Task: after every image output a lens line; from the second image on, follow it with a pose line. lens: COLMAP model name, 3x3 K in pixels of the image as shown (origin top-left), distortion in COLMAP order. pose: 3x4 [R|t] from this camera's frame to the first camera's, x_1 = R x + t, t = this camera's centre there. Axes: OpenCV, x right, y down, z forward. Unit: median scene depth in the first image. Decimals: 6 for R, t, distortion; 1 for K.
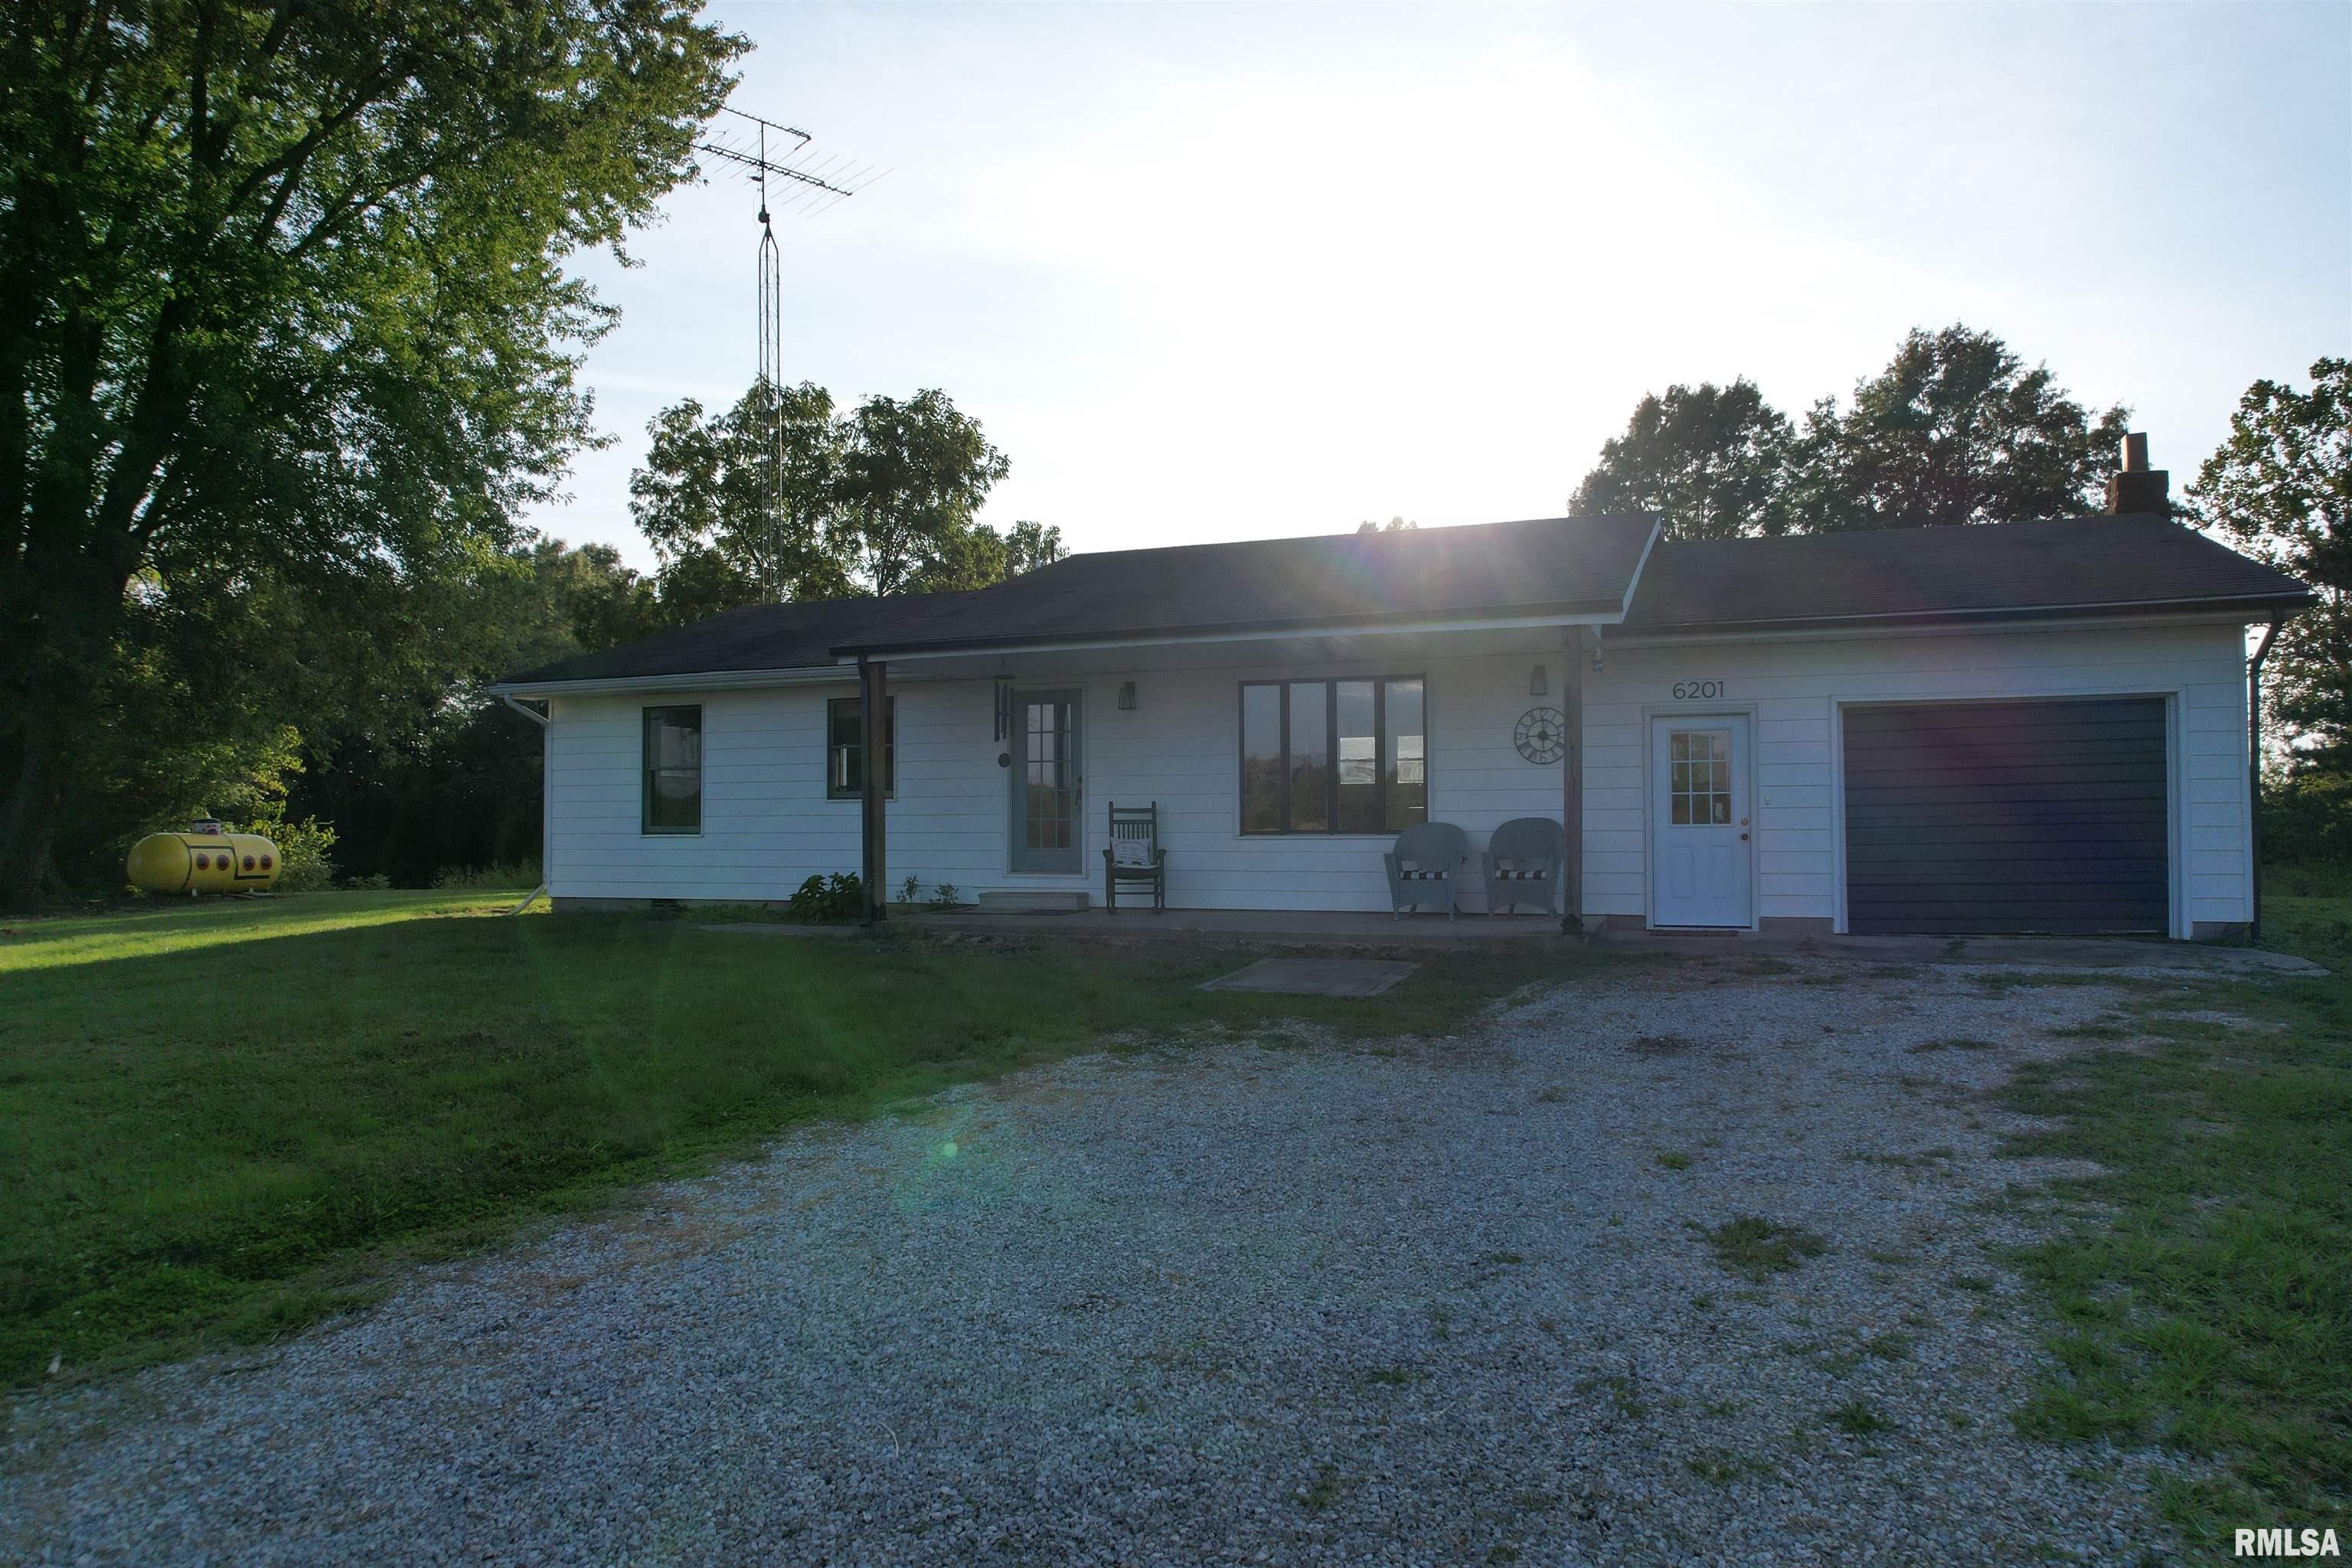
lens RADIAL K [[1501.9, 0, 1180.1], [0, 1501.9, 792.4], [0, 0, 1]] dist [-0.075513, 0.069375]
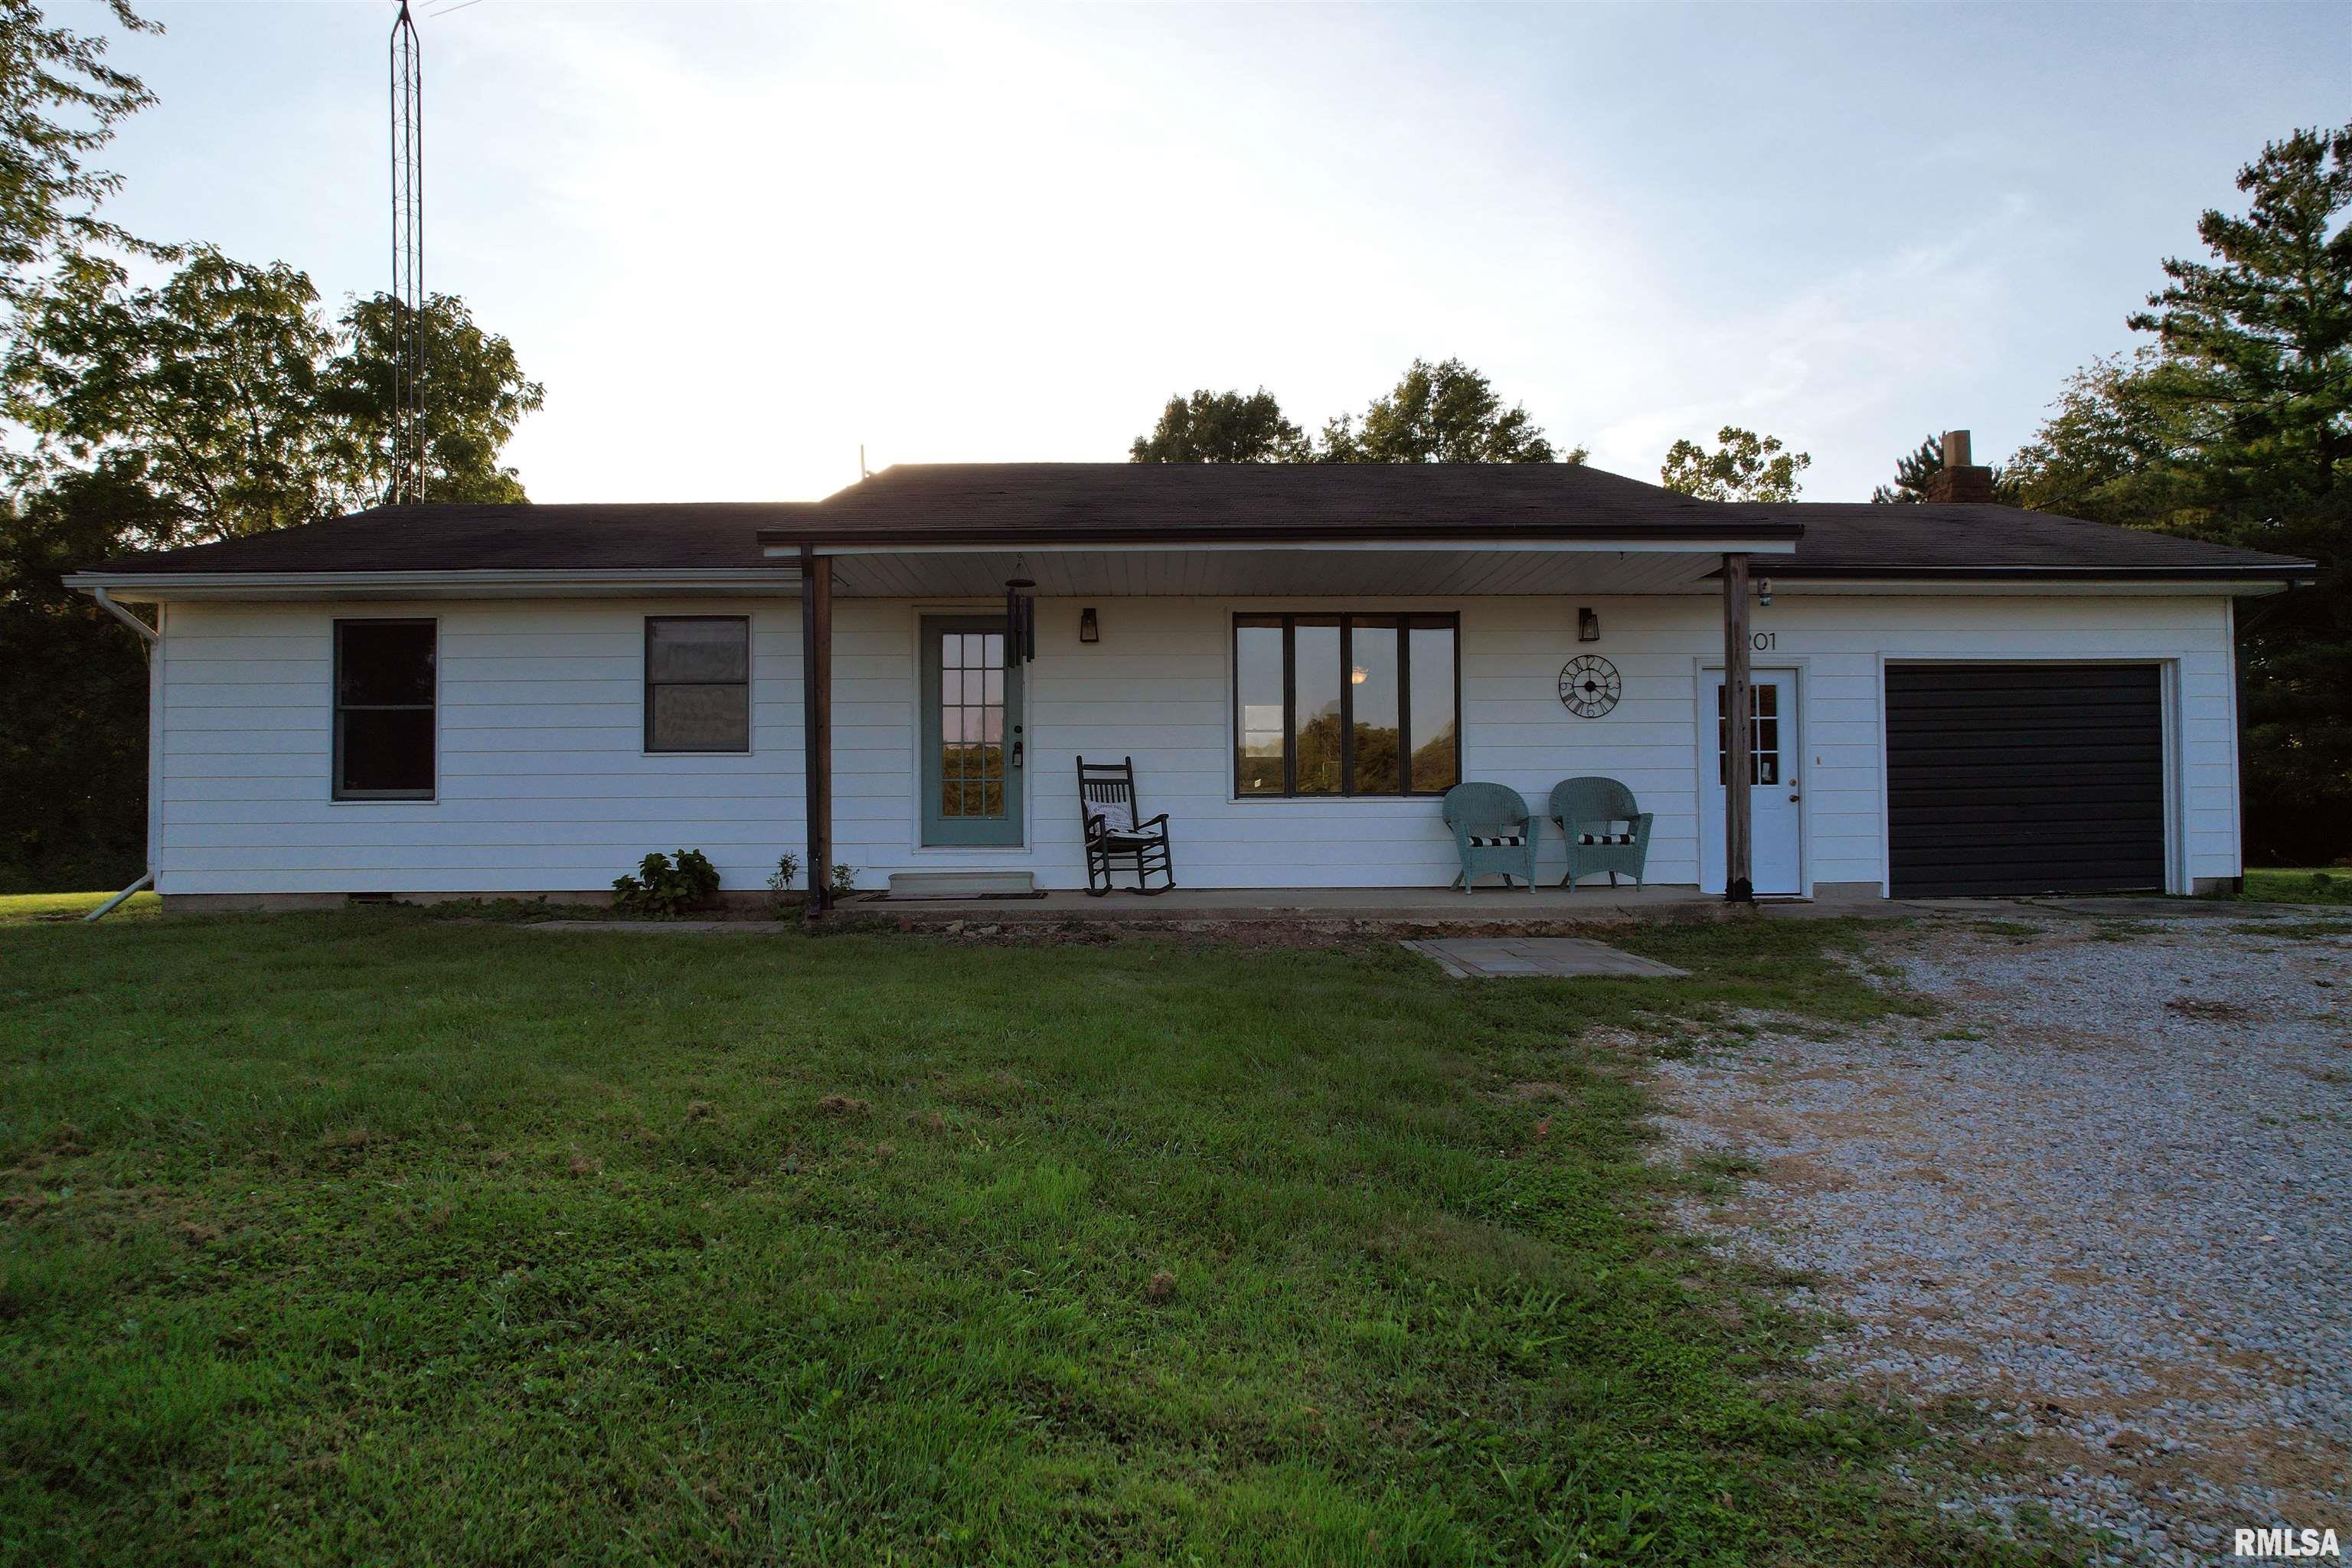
lens RADIAL K [[1501.9, 0, 1180.1], [0, 1501.9, 792.4], [0, 0, 1]] dist [-0.075513, 0.069375]
pose [[0.924524, 0.007292, 0.381054, -0.103879], [-0.006190, 0.999972, -0.004118, 0.009866], [-0.381074, 0.001448, 0.924544, 0.084212]]
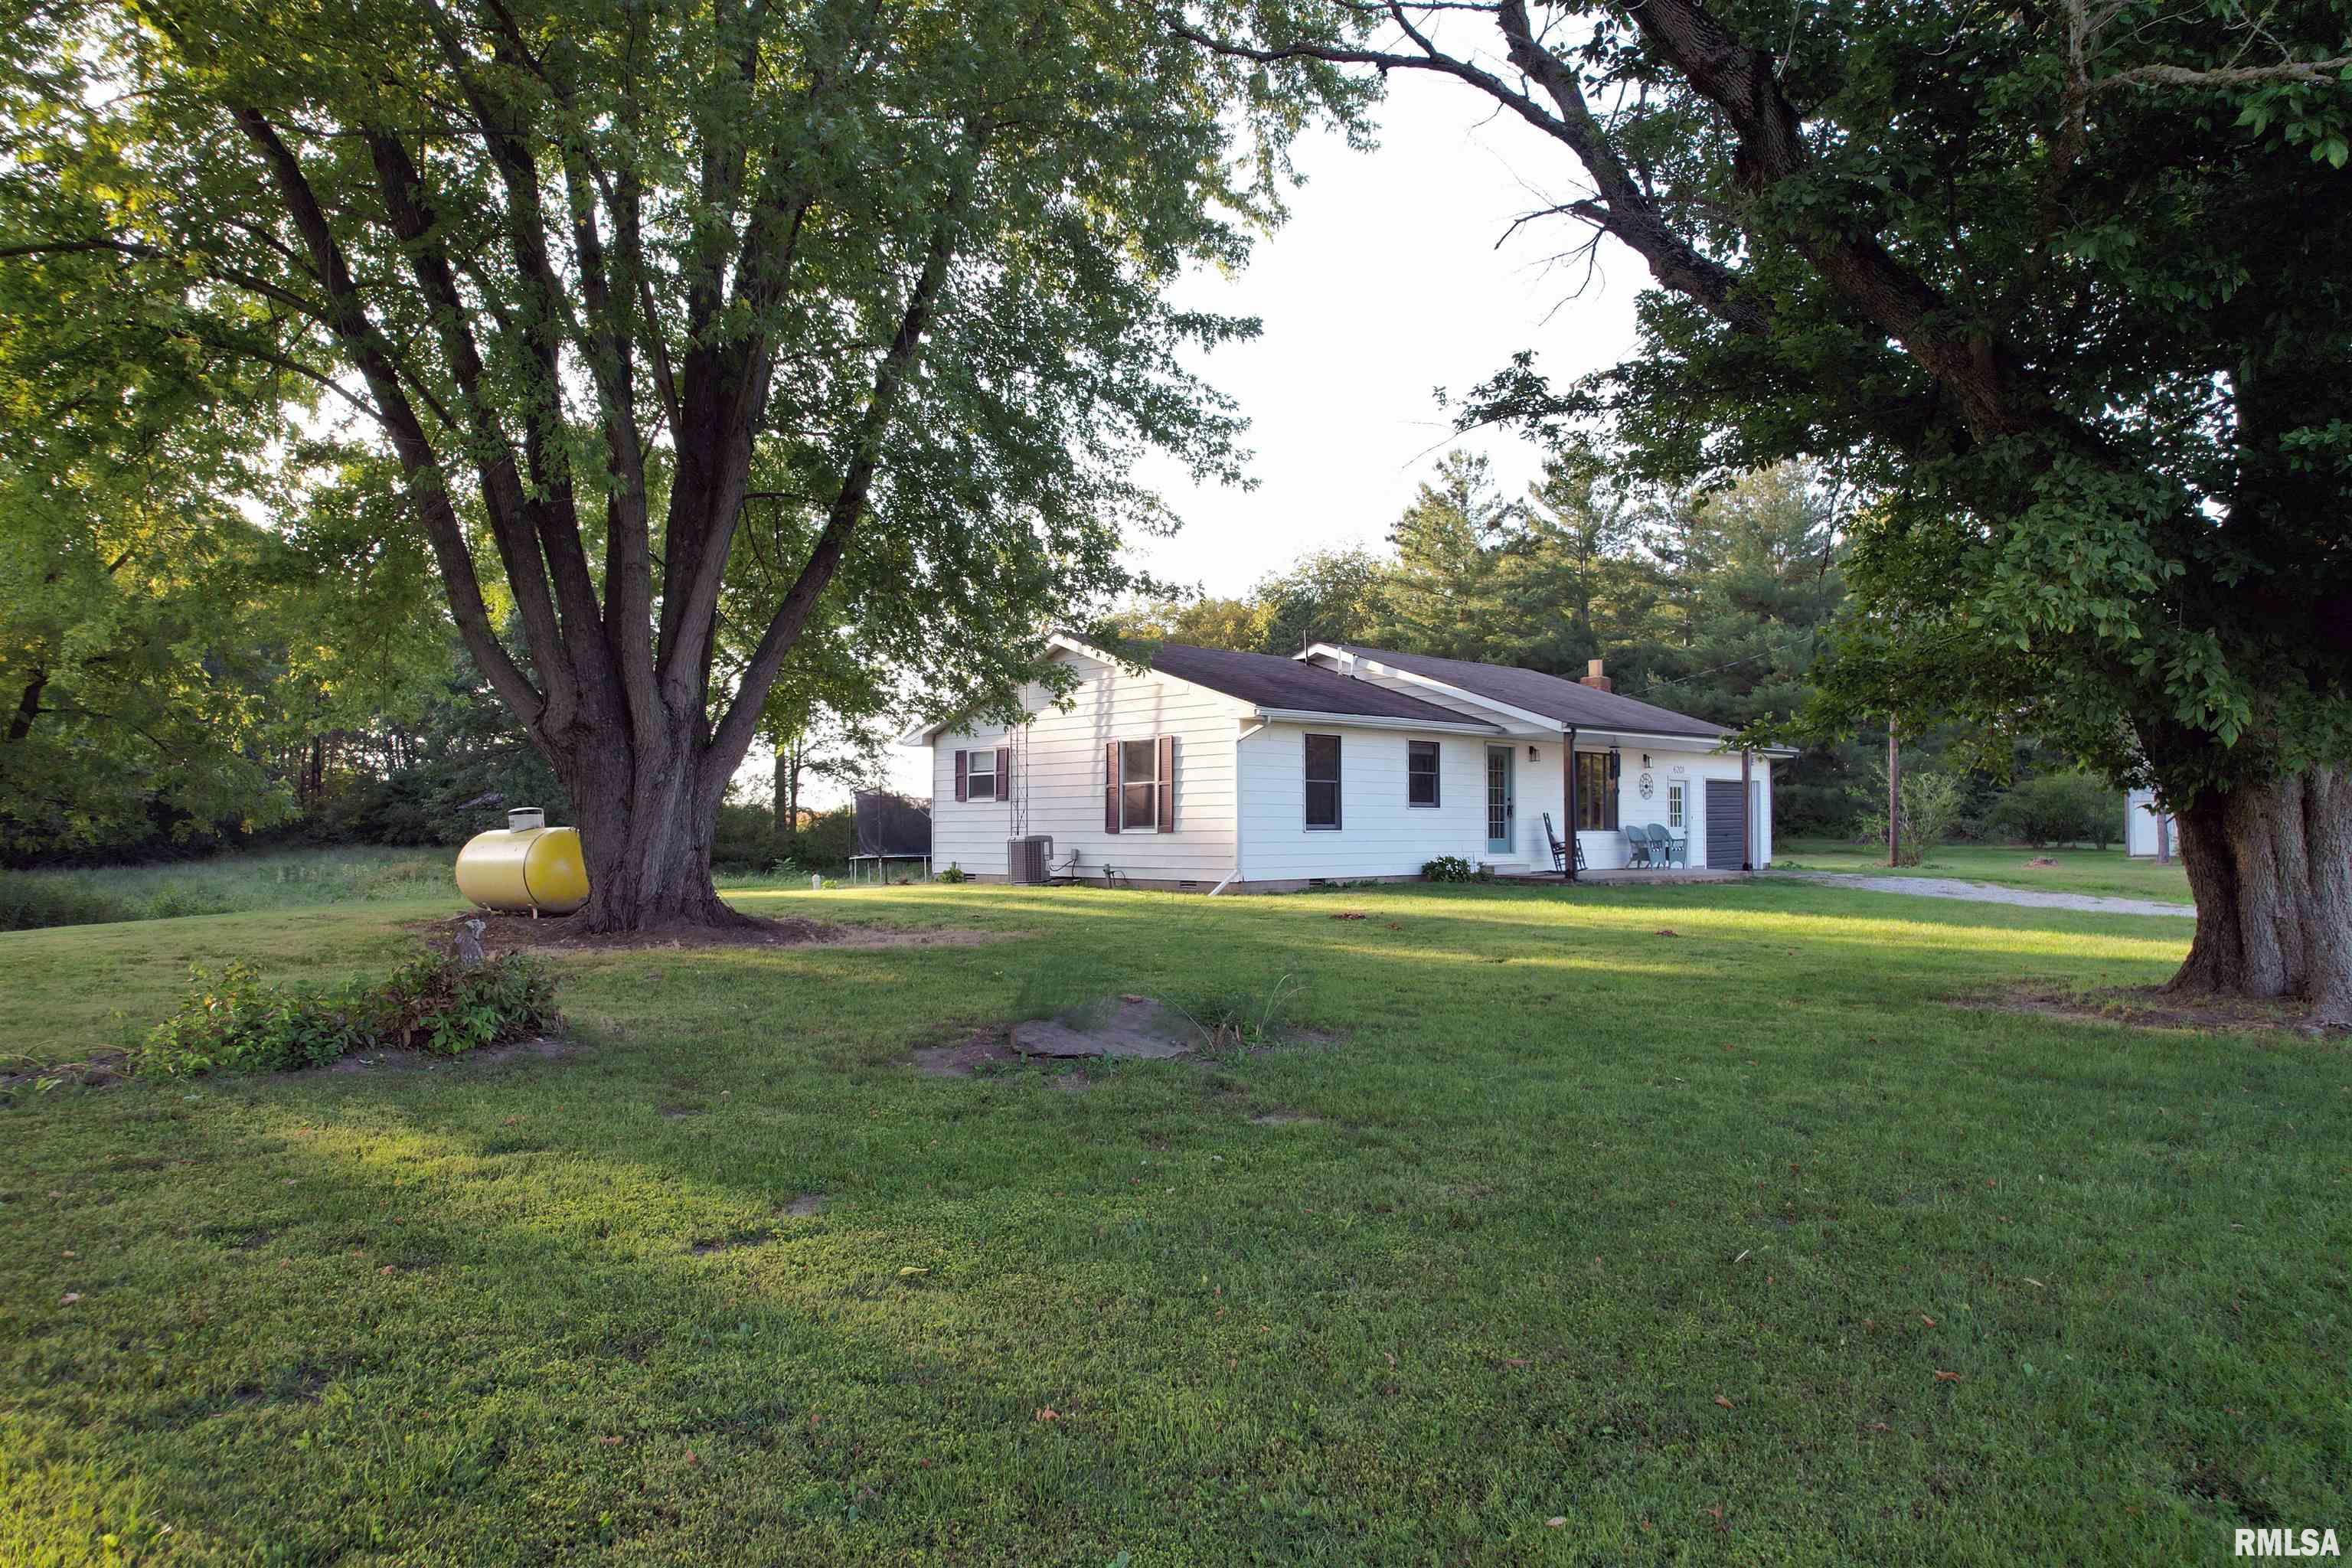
lens RADIAL K [[1501.9, 0, 1180.1], [0, 1501.9, 792.4], [0, 0, 1]] dist [-0.075513, 0.069375]
pose [[0.431019, 0.027830, 0.901913, -0.643545], [-0.020299, 0.999570, -0.021143, 0.010030], [-0.902114, -0.009194, 0.431399, 0.214323]]
